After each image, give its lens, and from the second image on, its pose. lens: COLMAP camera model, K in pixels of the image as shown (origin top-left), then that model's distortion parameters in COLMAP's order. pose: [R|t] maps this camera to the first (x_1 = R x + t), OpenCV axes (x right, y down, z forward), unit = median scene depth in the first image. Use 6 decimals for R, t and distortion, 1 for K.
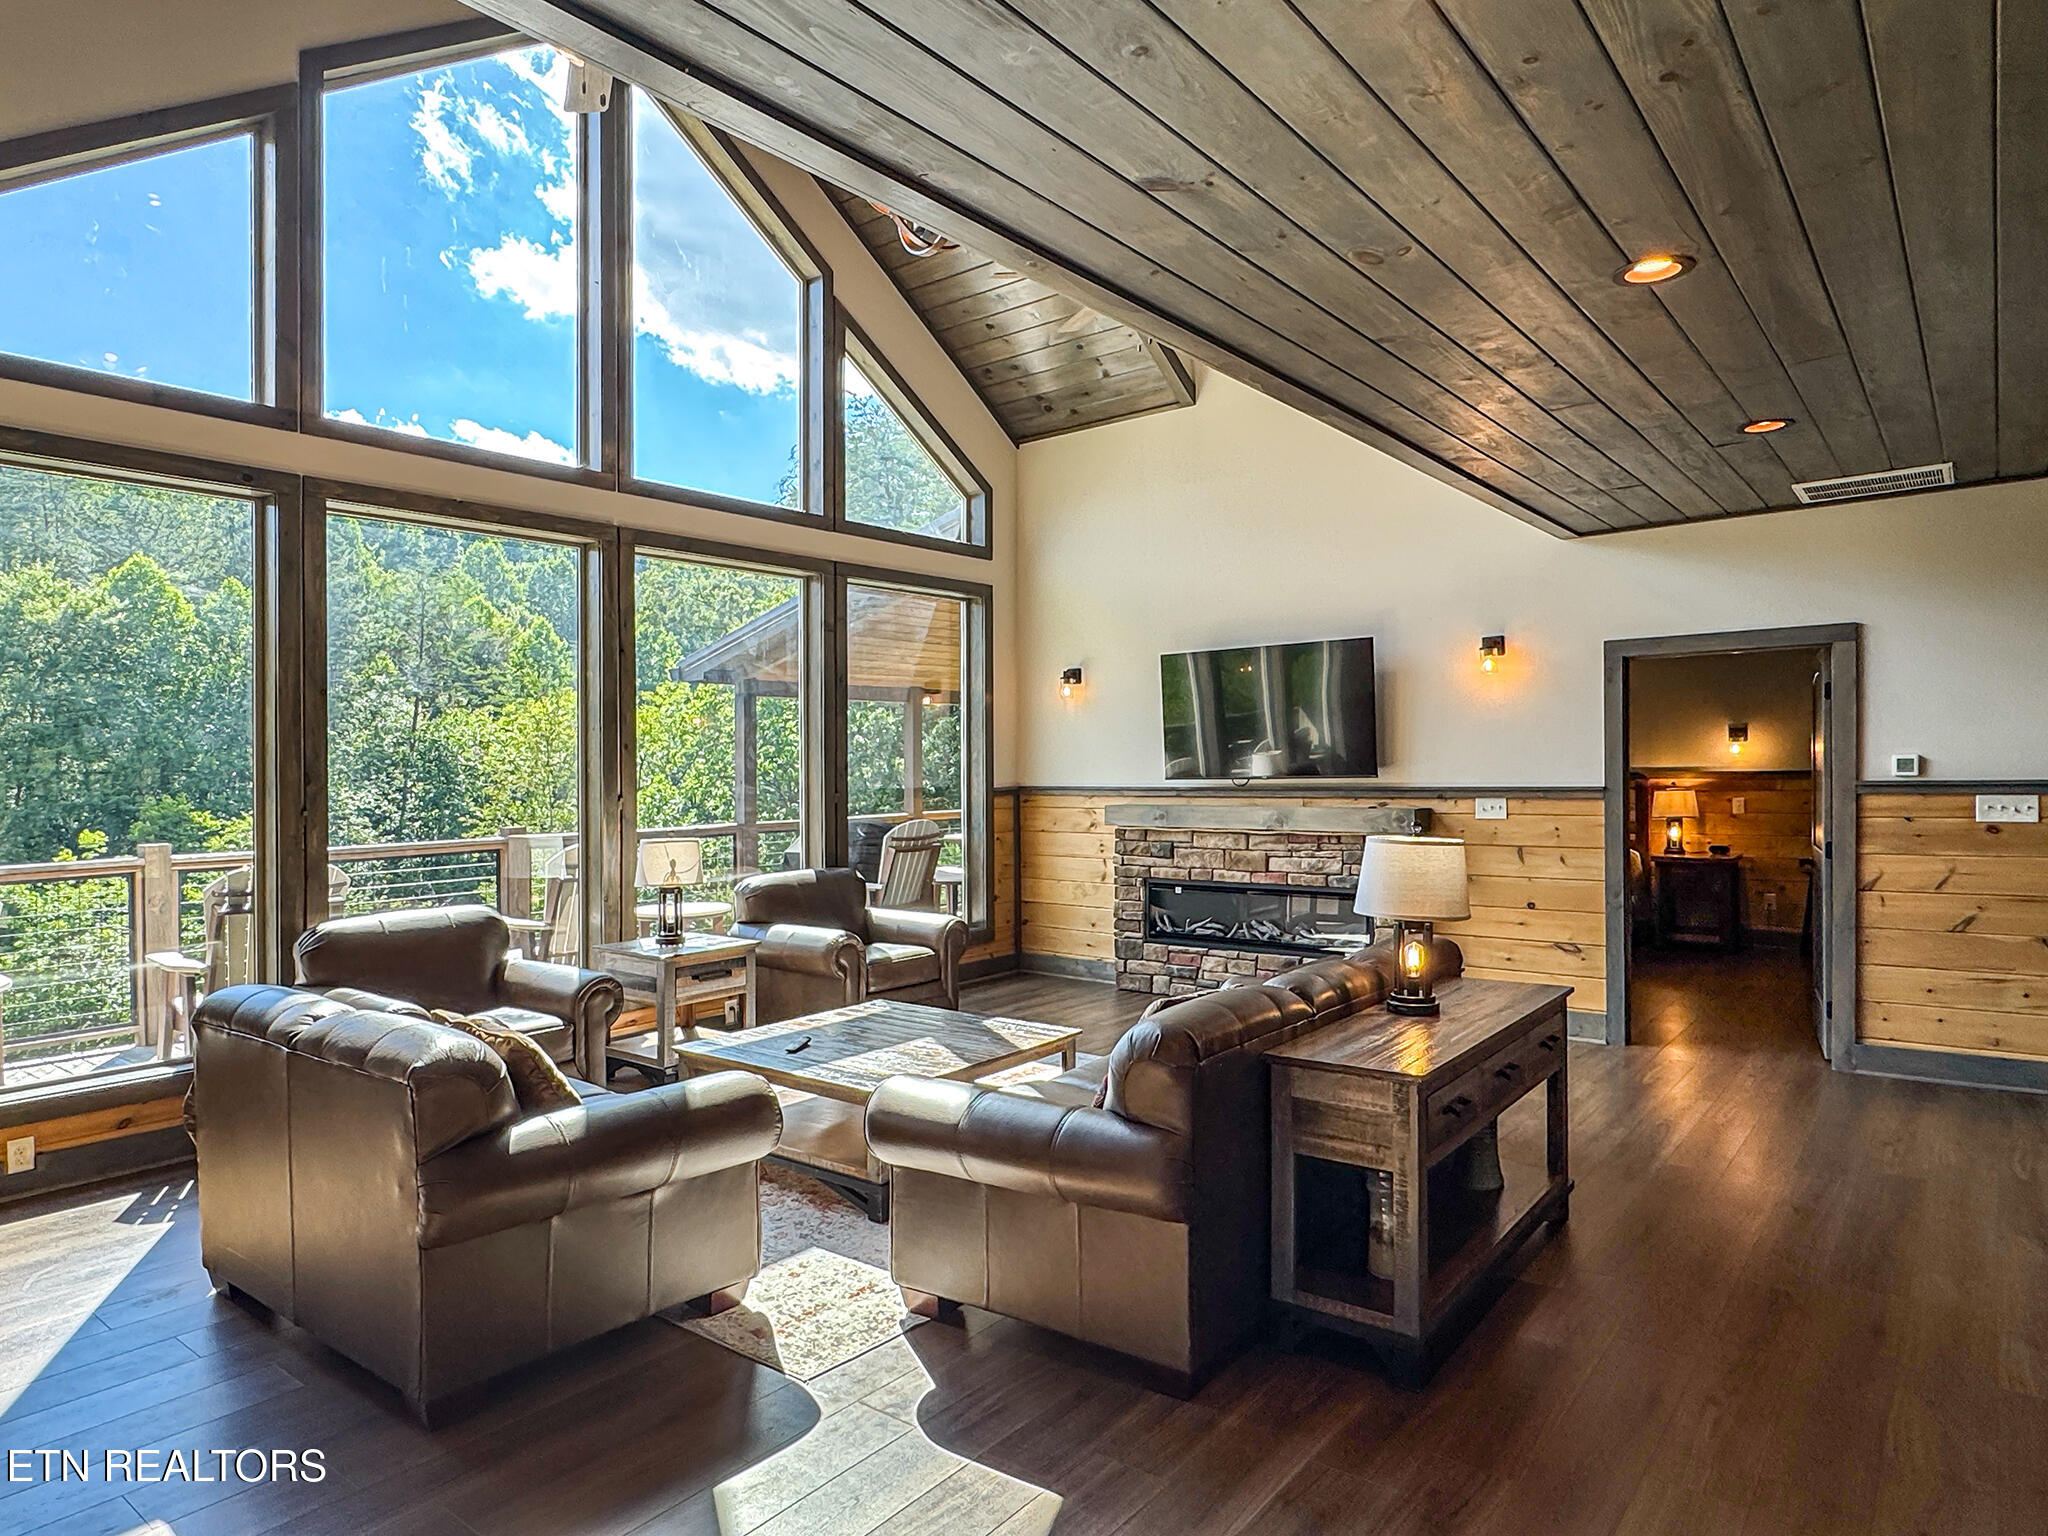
lens RADIAL K [[1216.4, 0, 1016.4], [0, 1216.4, 762.6], [0, 0, 1]] dist [0.001306, -0.000369]
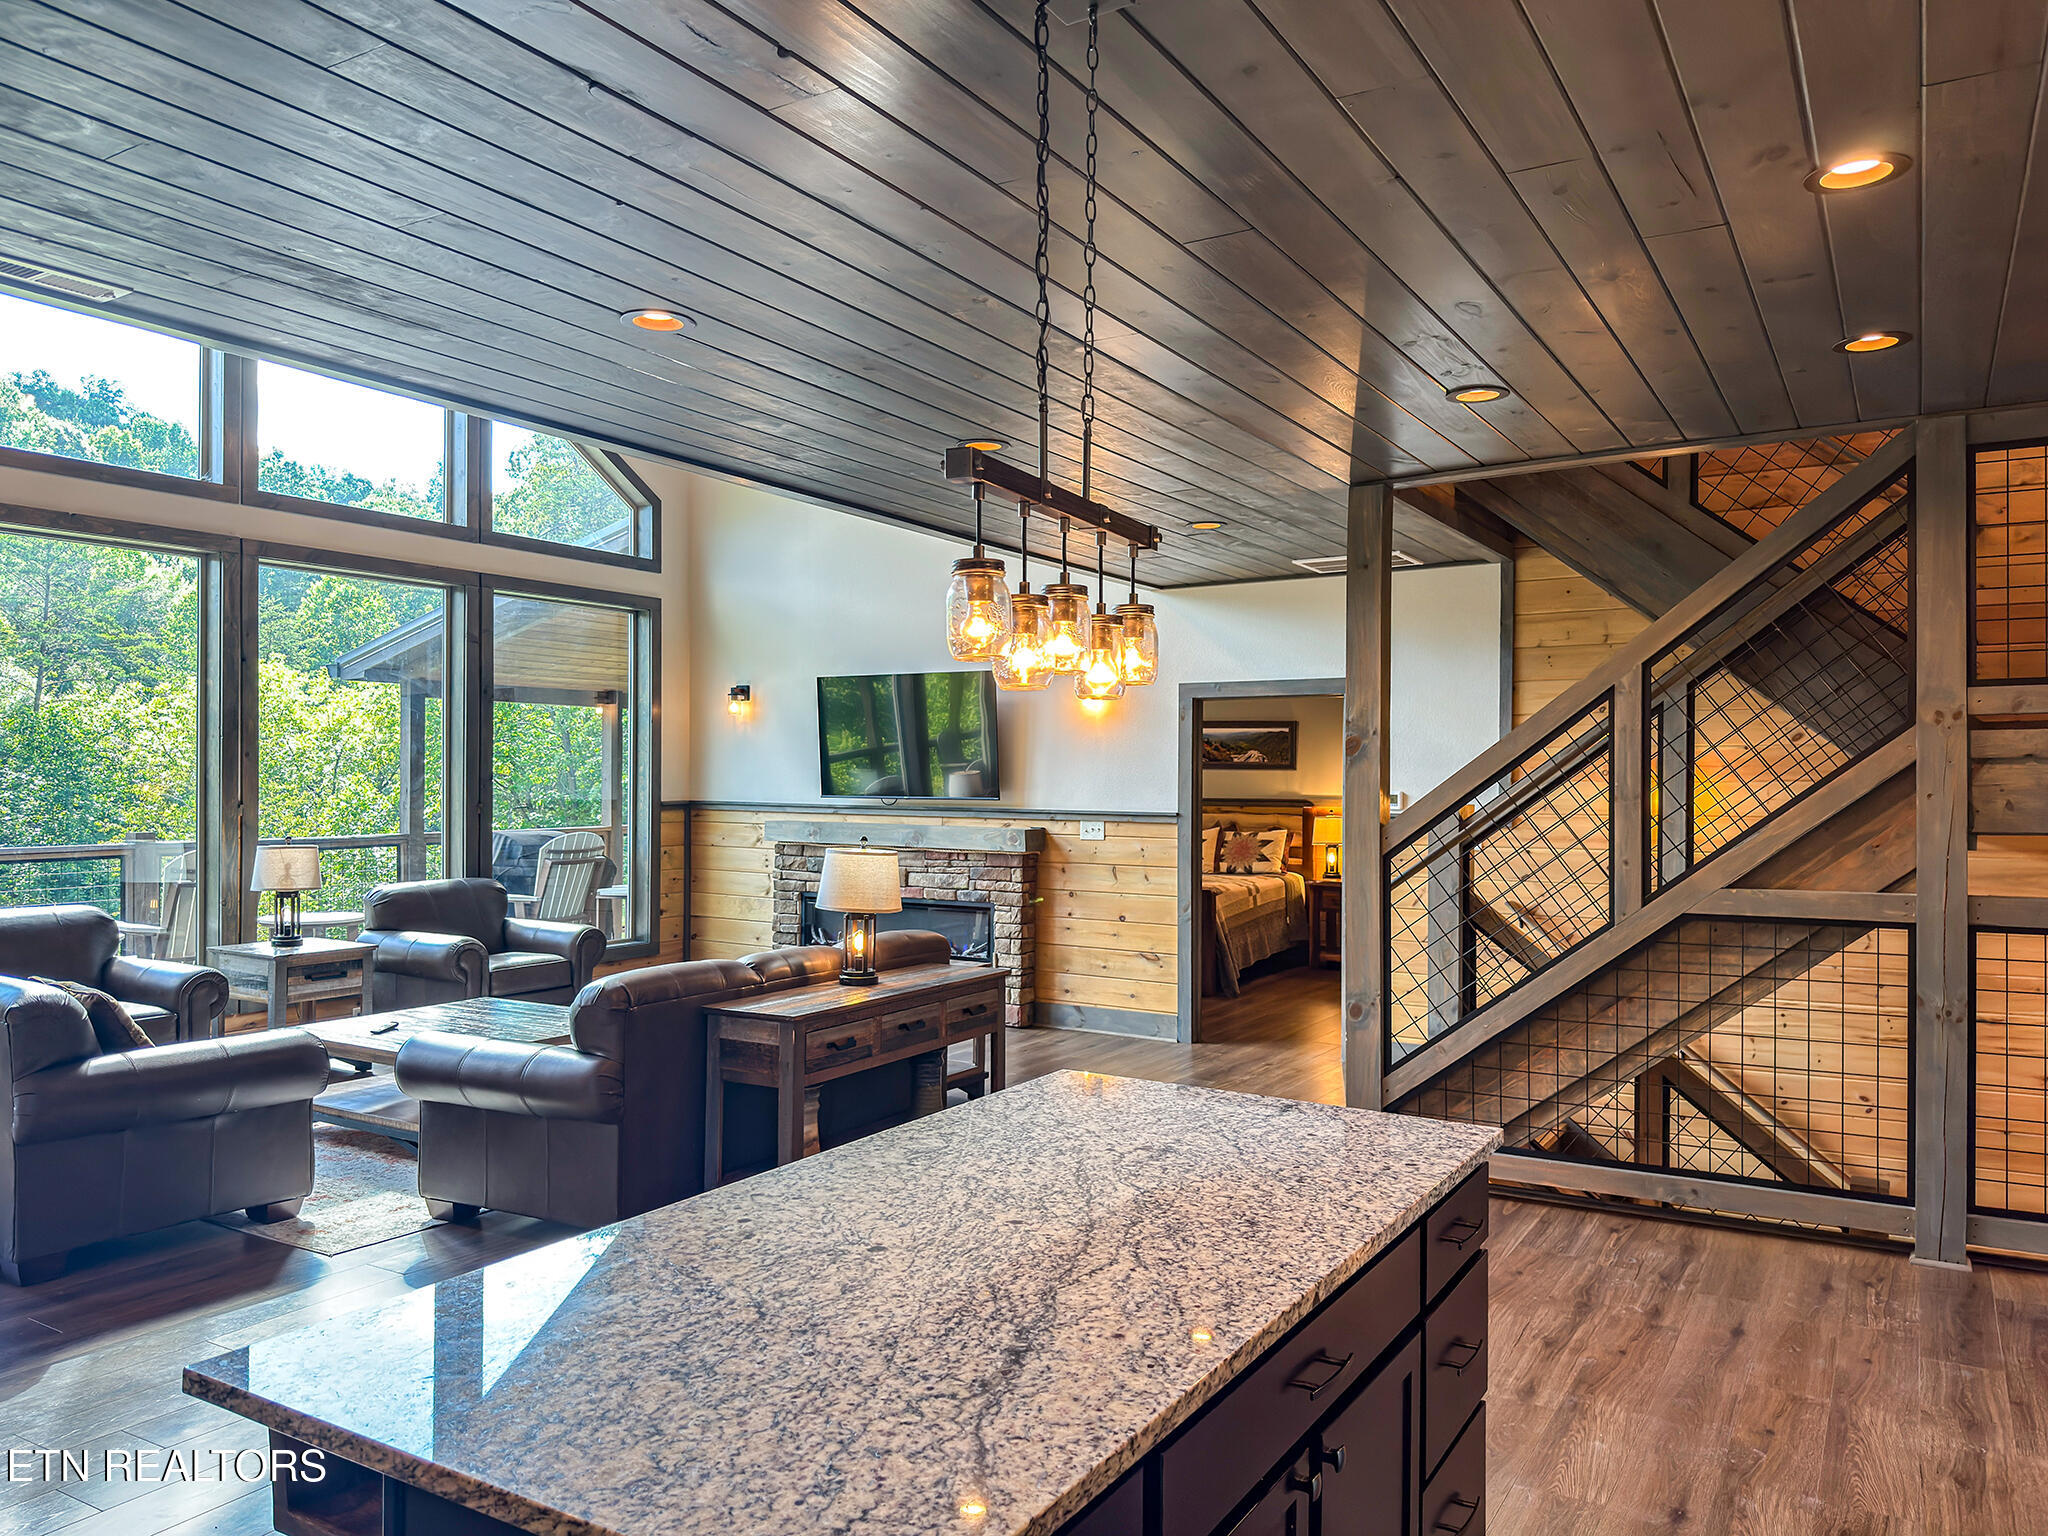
lens RADIAL K [[1440.5, 0, 1010.7], [0, 1440.5, 800.9], [0, 0, 1]] dist [0.093671, -0.138539]
pose [[0.991487, 0.021144, 0.128477, 0.139331], [-0.023808, 0.999531, 0.019234, -0.011372], [-0.128011, -0.022129, 0.991526, -0.263778]]
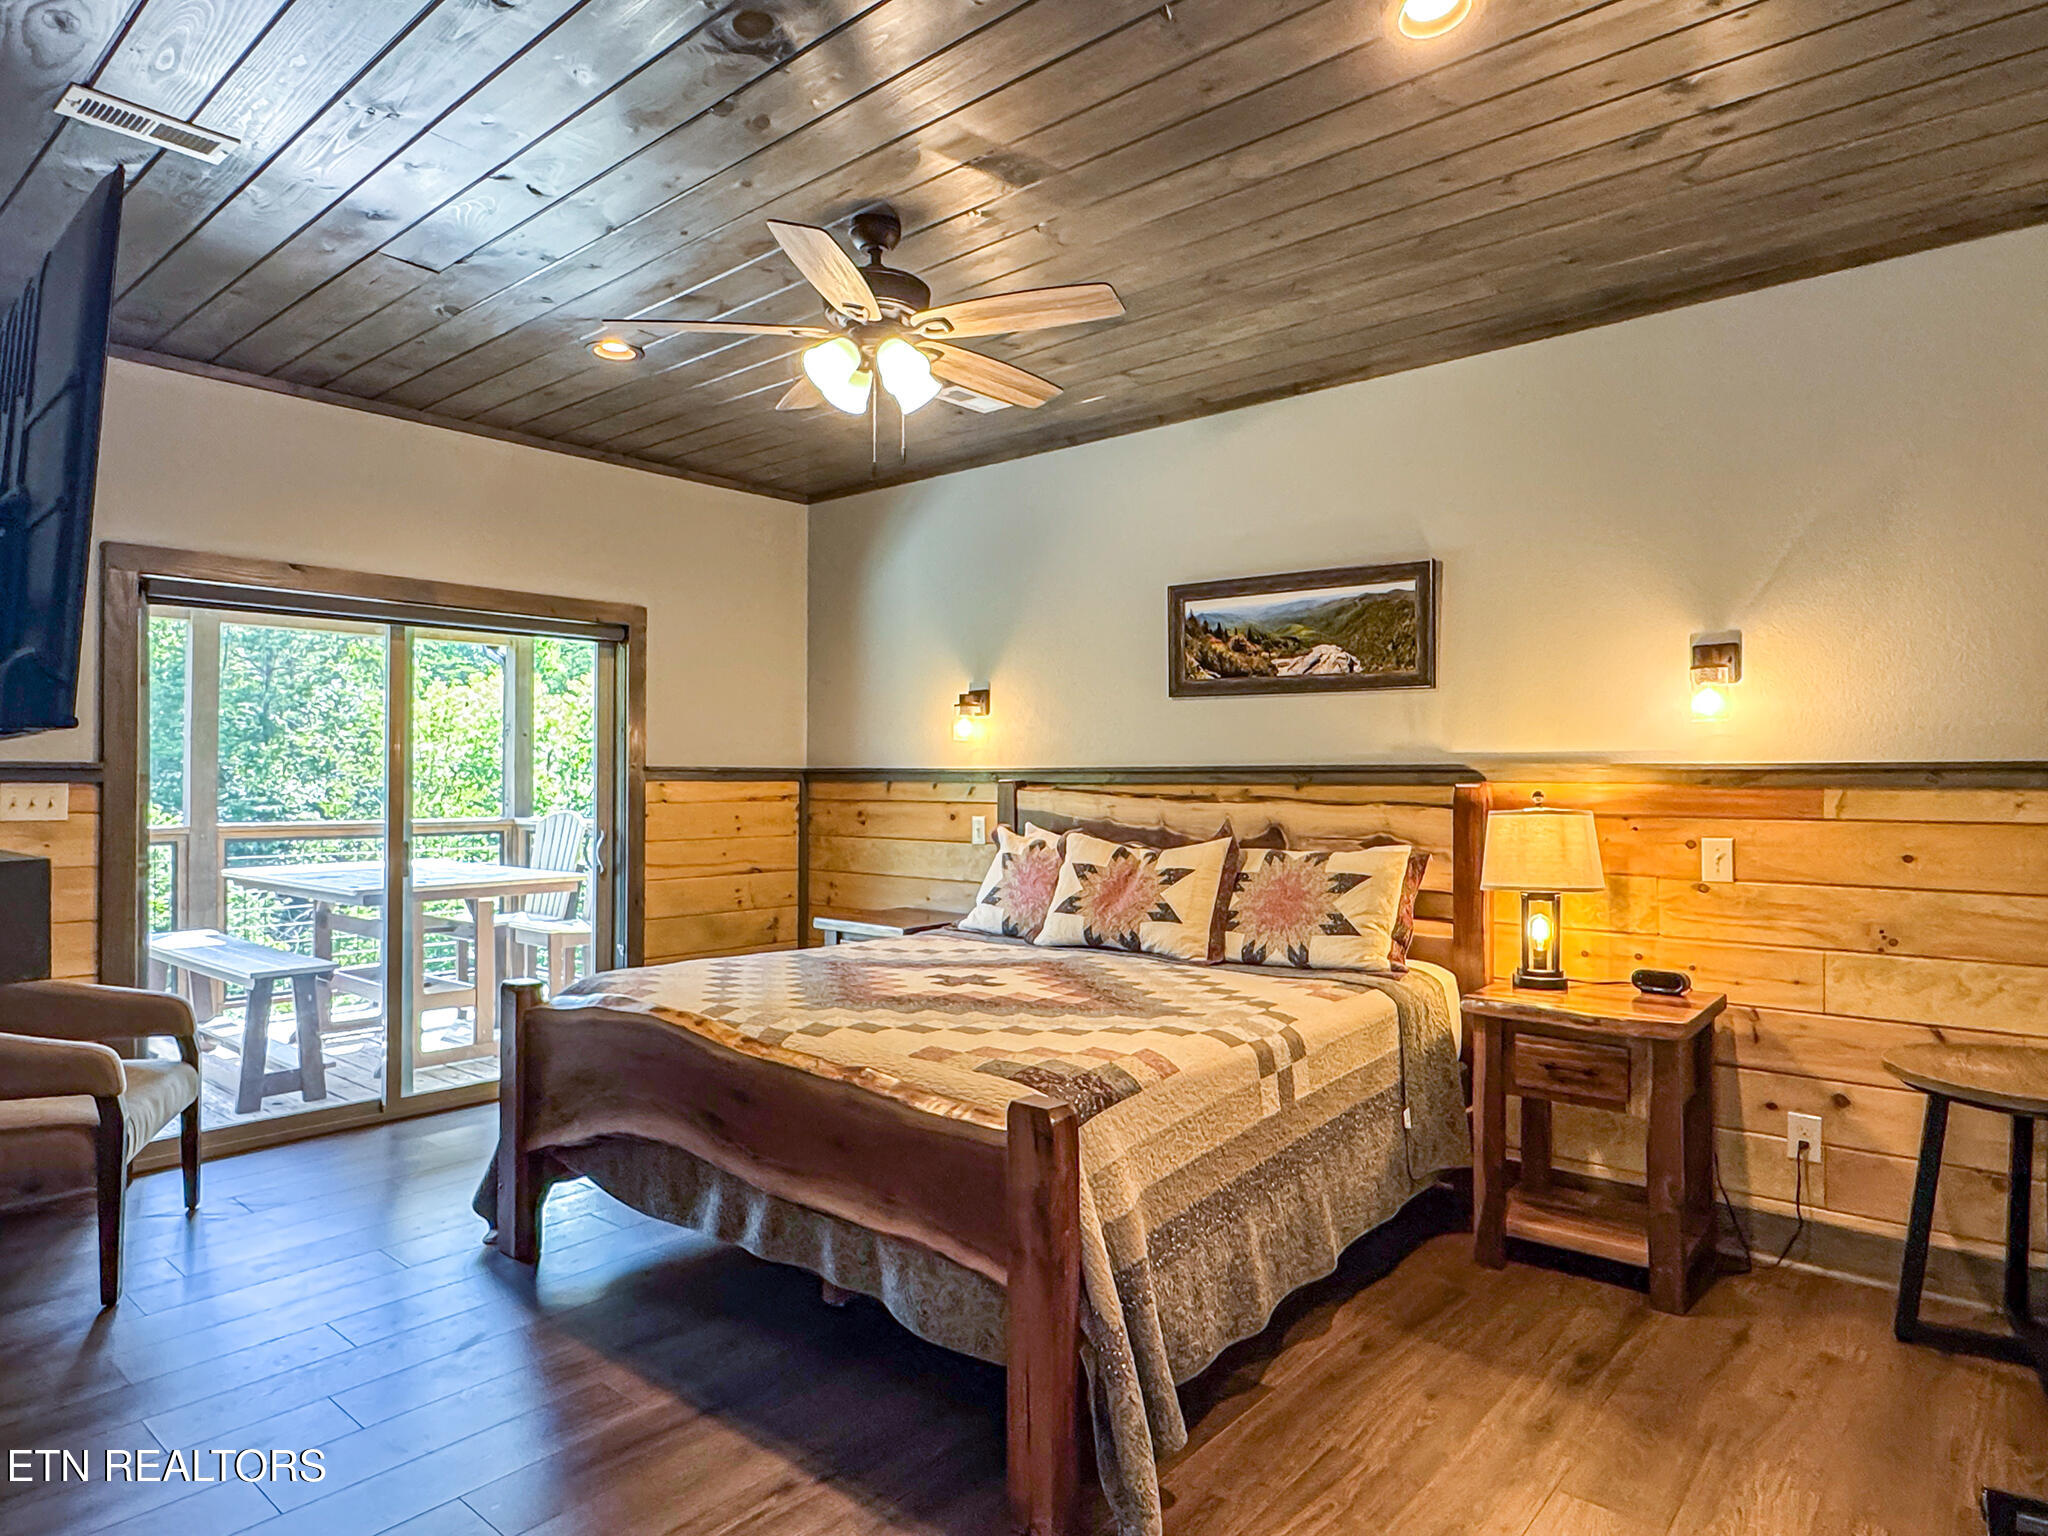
lens RADIAL K [[1216.4, 0, 1016.4], [0, 1216.4, 762.6], [0, 0, 1]] dist [0.001306, -0.000369]
pose [[0.999203, 0.018102, -0.035569, 0.524288], [-0.018202, 0.999831, -0.002499, 0.015296], [0.035518, 0.003145, 0.999364, 0.834104]]
